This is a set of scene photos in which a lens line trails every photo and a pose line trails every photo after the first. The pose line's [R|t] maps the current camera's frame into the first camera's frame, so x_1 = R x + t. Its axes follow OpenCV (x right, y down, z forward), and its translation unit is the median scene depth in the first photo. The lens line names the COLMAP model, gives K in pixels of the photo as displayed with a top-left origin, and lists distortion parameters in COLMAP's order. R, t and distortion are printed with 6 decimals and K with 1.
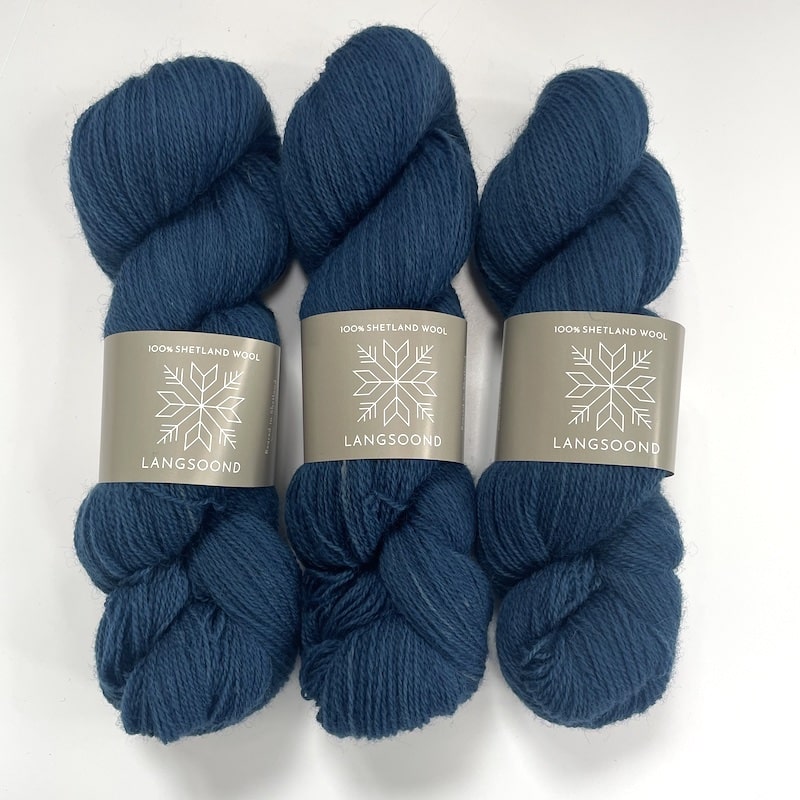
lens RADIAL K [[698.7, 0, 380.8], [0, 698.7, 399.4], [0, 0, 1]] dist [0.050739, -0.086968]
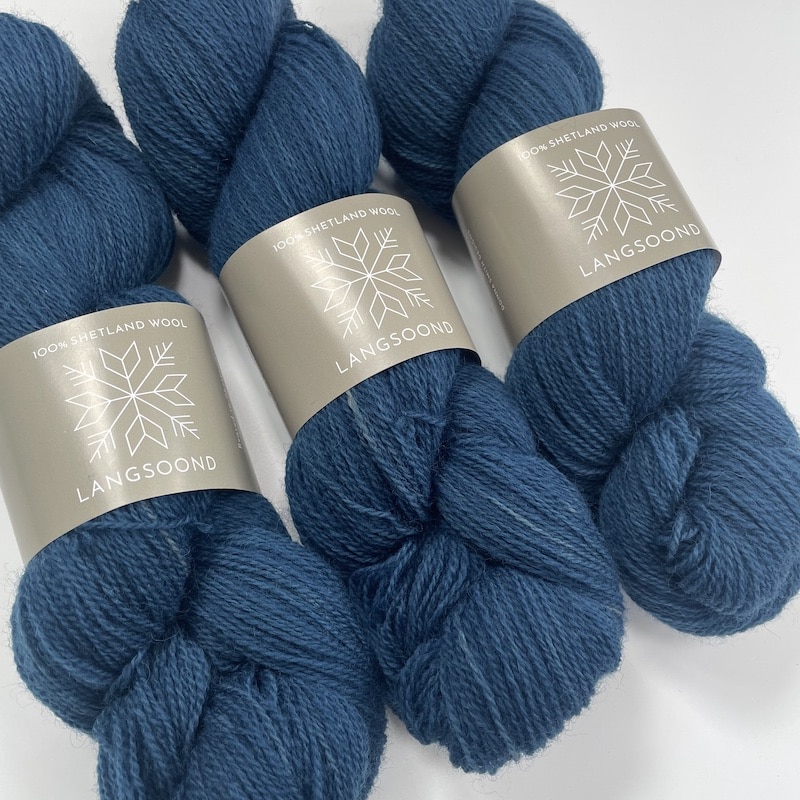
lens RADIAL K [[698.7, 0, 380.8], [0, 698.7, 399.4], [0, 0, 1]] dist [0.050739, -0.086968]
pose [[0.911807, -0.371618, 0.174664, -0.148027], [0.397183, 0.906125, -0.145545, 0.211097], [-0.104180, 0.202083, 0.973812, 0.269528]]
